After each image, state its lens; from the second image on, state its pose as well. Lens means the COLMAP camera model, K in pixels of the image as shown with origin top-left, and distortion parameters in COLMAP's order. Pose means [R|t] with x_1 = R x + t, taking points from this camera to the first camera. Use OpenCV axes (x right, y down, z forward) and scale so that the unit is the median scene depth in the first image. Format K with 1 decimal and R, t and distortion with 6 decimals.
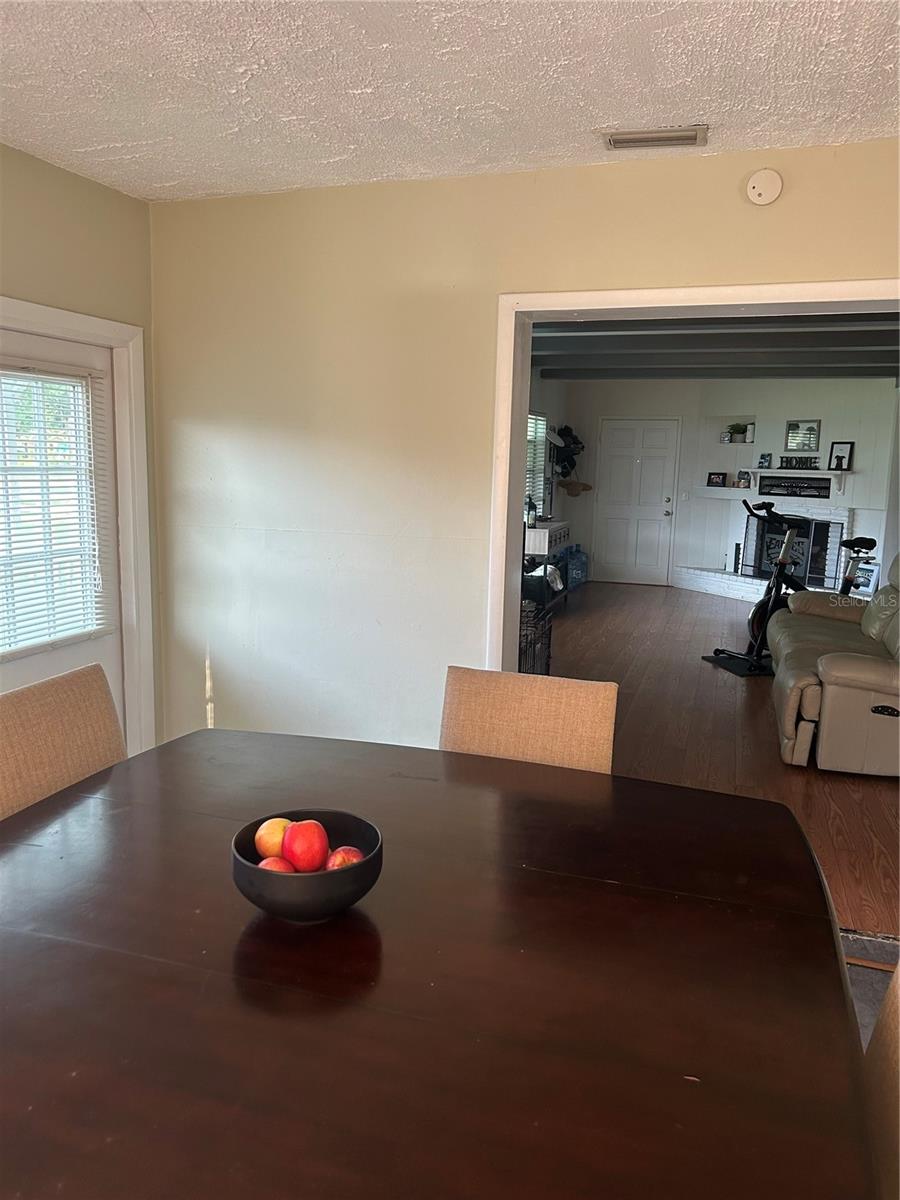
lens RADIAL K [[871.7, 0, 446.7], [0, 871.7, 633.8], [0, 0, 1]] dist [0.001807, -0.117859]
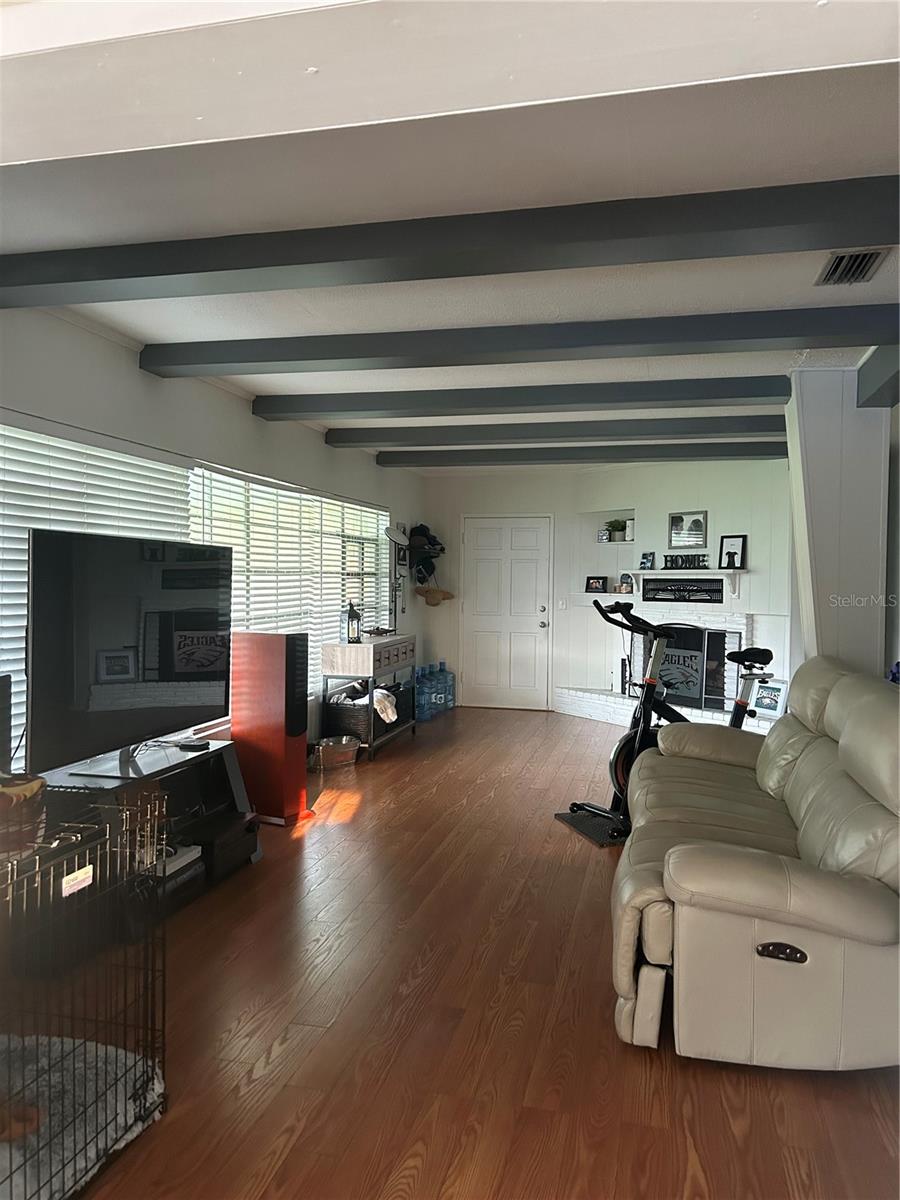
lens RADIAL K [[910.6, 0, 450.0], [0, 910.6, 600.0], [0, 0, 1]] dist [0.003650, -0.070060]
pose [[0.995612, -0.007171, 0.093301, 0.100030], [0.023037, 0.985155, -0.170114, -0.016748], [-0.090696, 0.171517, 0.980998, 0.168582]]
